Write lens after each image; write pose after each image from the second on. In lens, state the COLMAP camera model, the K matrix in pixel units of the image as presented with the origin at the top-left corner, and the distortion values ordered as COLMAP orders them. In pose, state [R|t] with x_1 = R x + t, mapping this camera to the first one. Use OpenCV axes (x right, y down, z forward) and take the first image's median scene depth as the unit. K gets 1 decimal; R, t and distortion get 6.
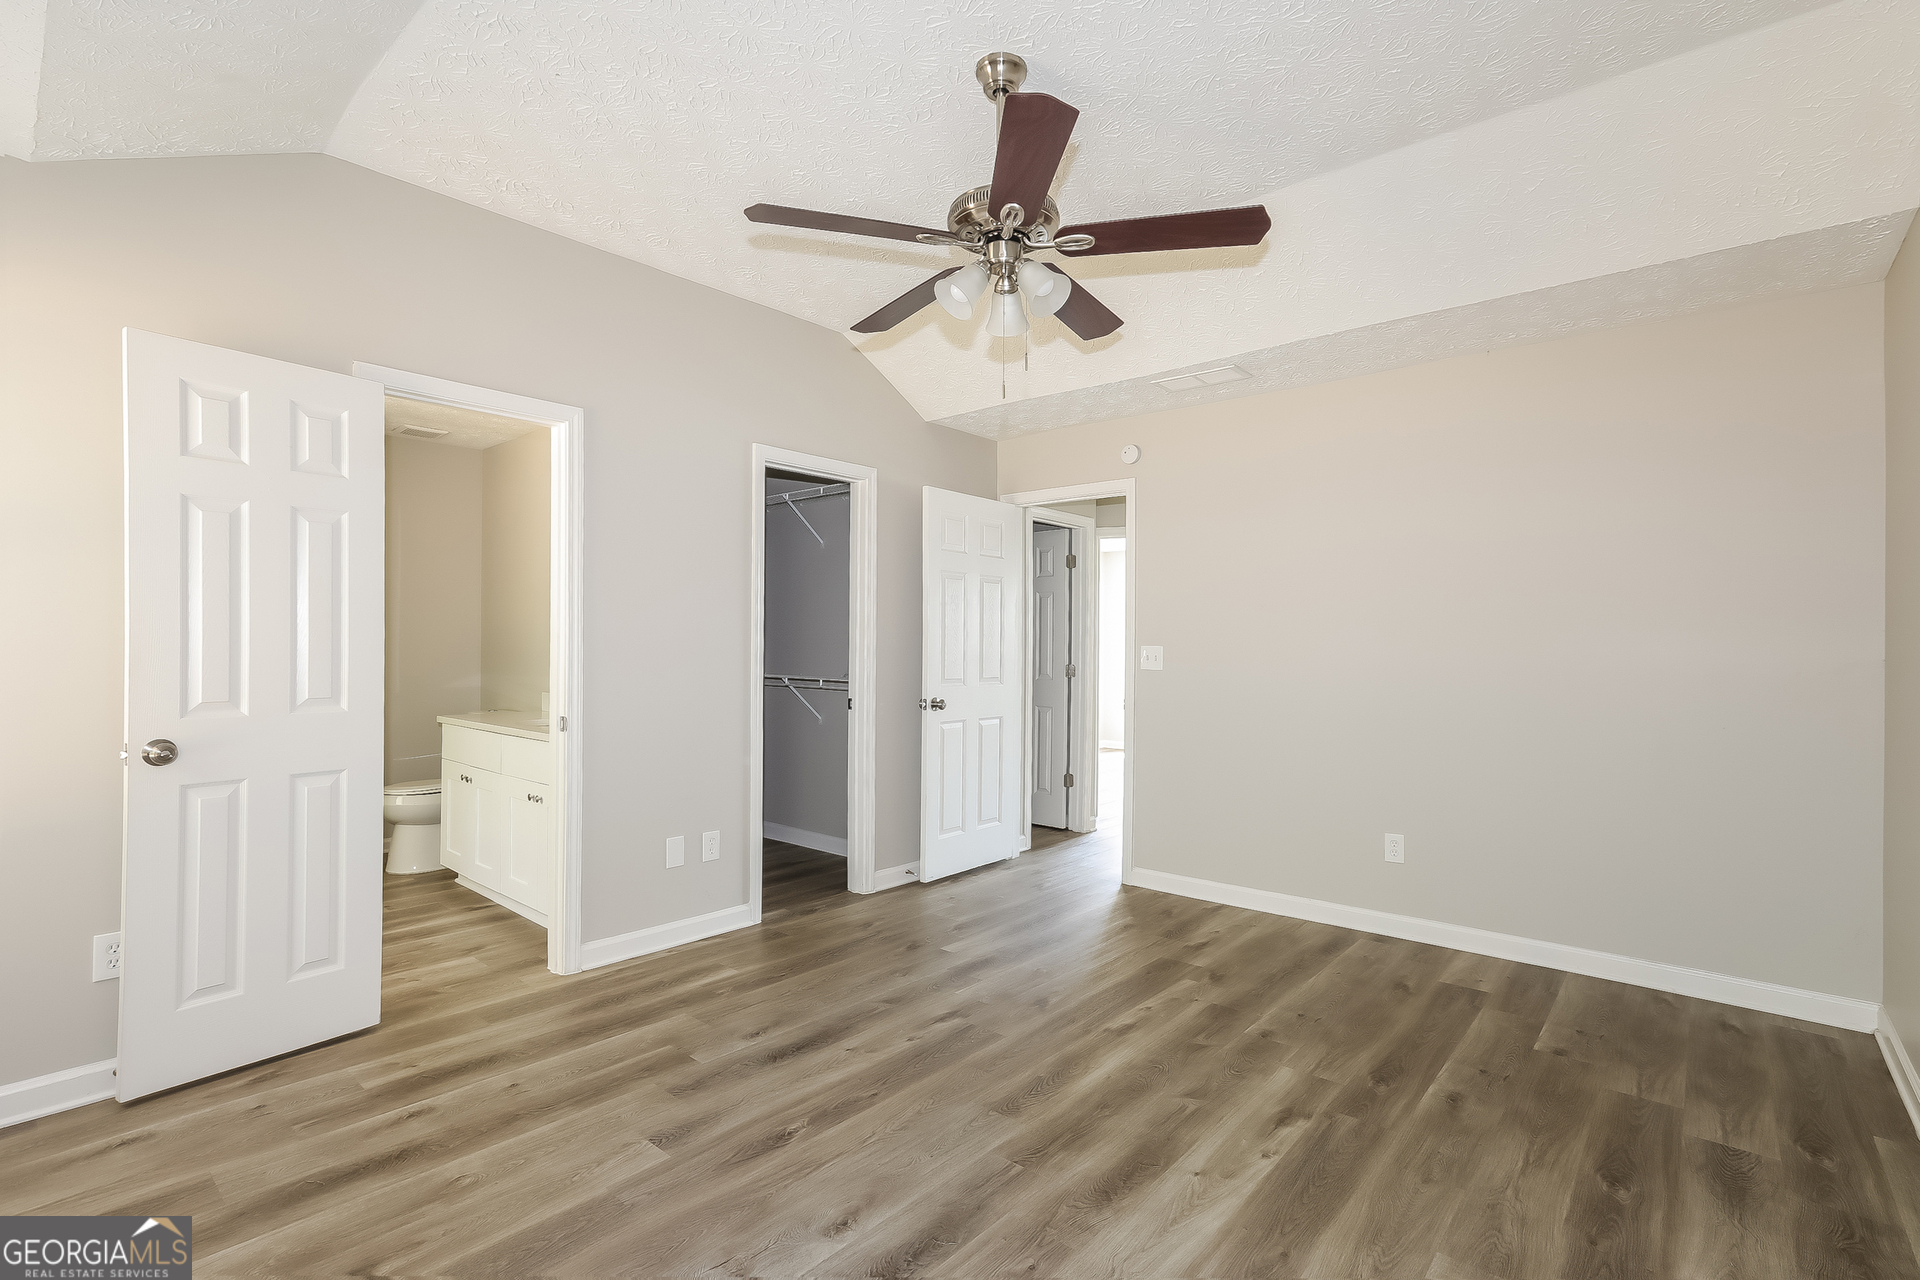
lens RADIAL K [[871.7, 0, 964.4], [0, 871.7, 655.5], [0, 0, 1]] dist [-0.016405, 0.000090]
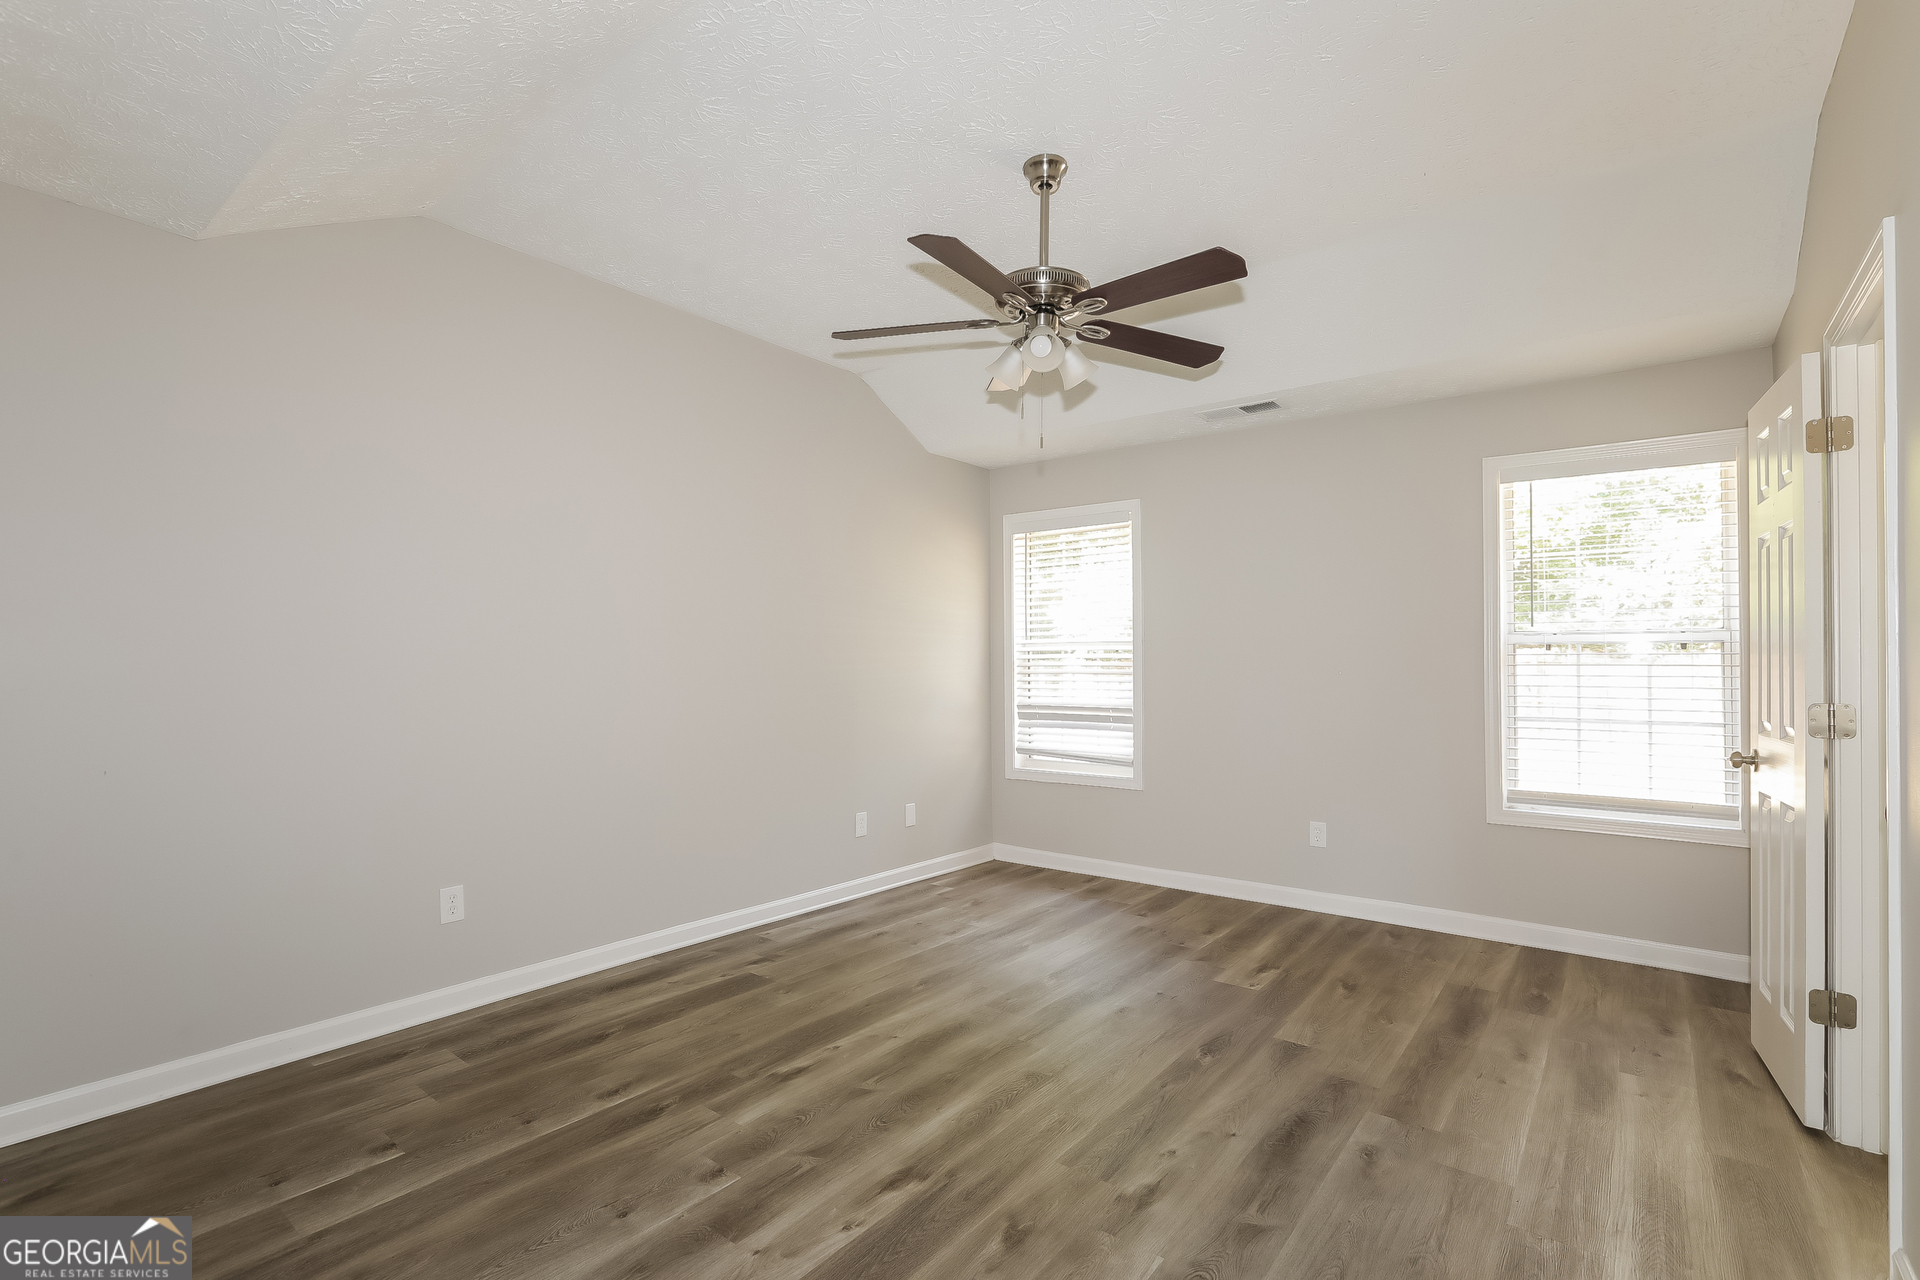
lens RADIAL K [[871.7, 0, 964.4], [0, 871.7, 655.5], [0, 0, 1]] dist [-0.016405, 0.000090]
pose [[-0.998232, -0.010604, -0.058493, 0.207872], [-0.010615, 0.999944, -0.000136, -0.018515], [0.058491, 0.000485, -0.998288, 2.044847]]
